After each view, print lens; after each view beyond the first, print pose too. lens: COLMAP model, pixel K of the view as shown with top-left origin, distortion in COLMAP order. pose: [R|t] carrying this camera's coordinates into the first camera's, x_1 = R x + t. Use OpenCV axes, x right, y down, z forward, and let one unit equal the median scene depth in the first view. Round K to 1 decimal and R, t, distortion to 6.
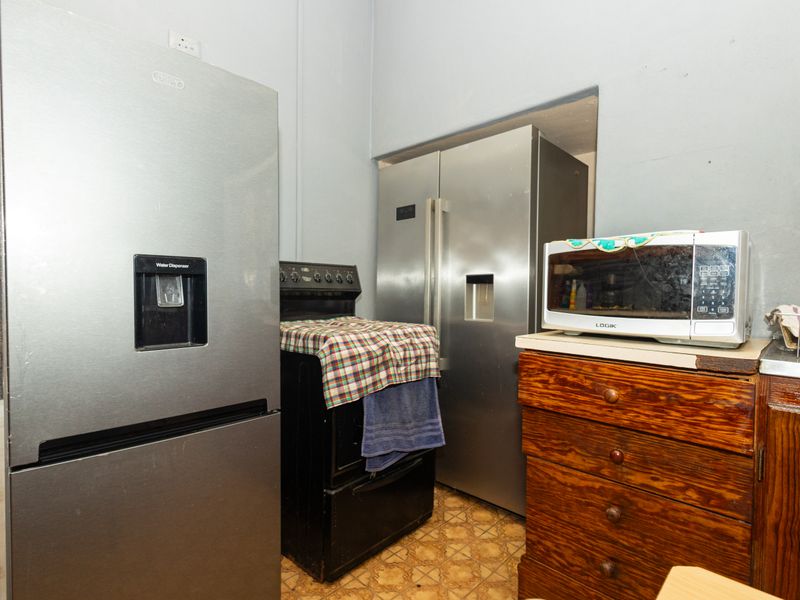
lens RADIAL K [[407.7, 0, 400.0], [0, 407.7, 300.0], [0, 0, 1]] dist [0.005654, -0.000168]
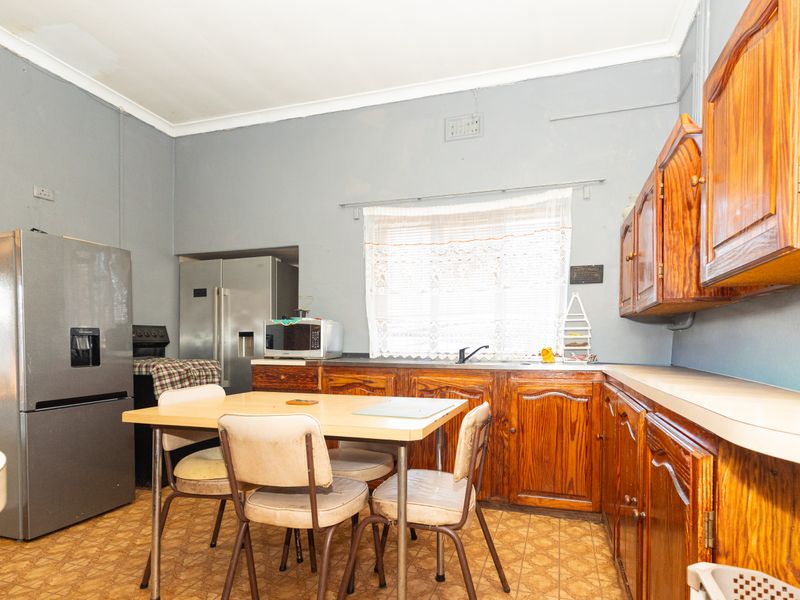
lens RADIAL K [[426.1, 0, 428.7], [0, 426.1, 346.3], [0, 0, 1]] dist [0.000375, 0.000459]
pose [[0.882225, -0.017176, 0.470515, 0.024686], [0.020198, 0.999795, -0.001375, 0.029132], [-0.470395, 0.010716, 0.882391, -1.486258]]
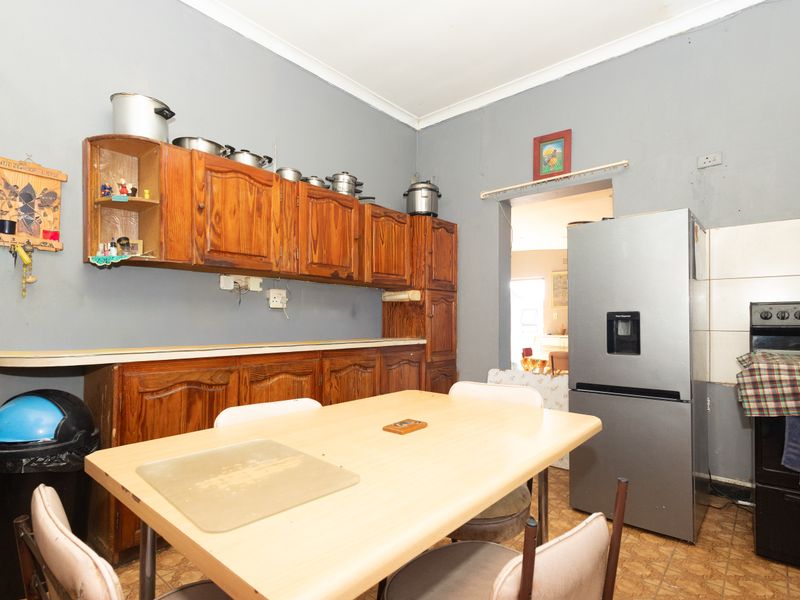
lens RADIAL K [[407.7, 0, 400.0], [0, 407.7, 300.0], [0, 0, 1]] dist [0.005654, -0.000168]
pose [[0.048939, -0.063563, -0.996777, 1.103889], [-0.021392, 0.997677, -0.064671, -0.003434], [0.998573, 0.024488, 0.047466, -0.206495]]
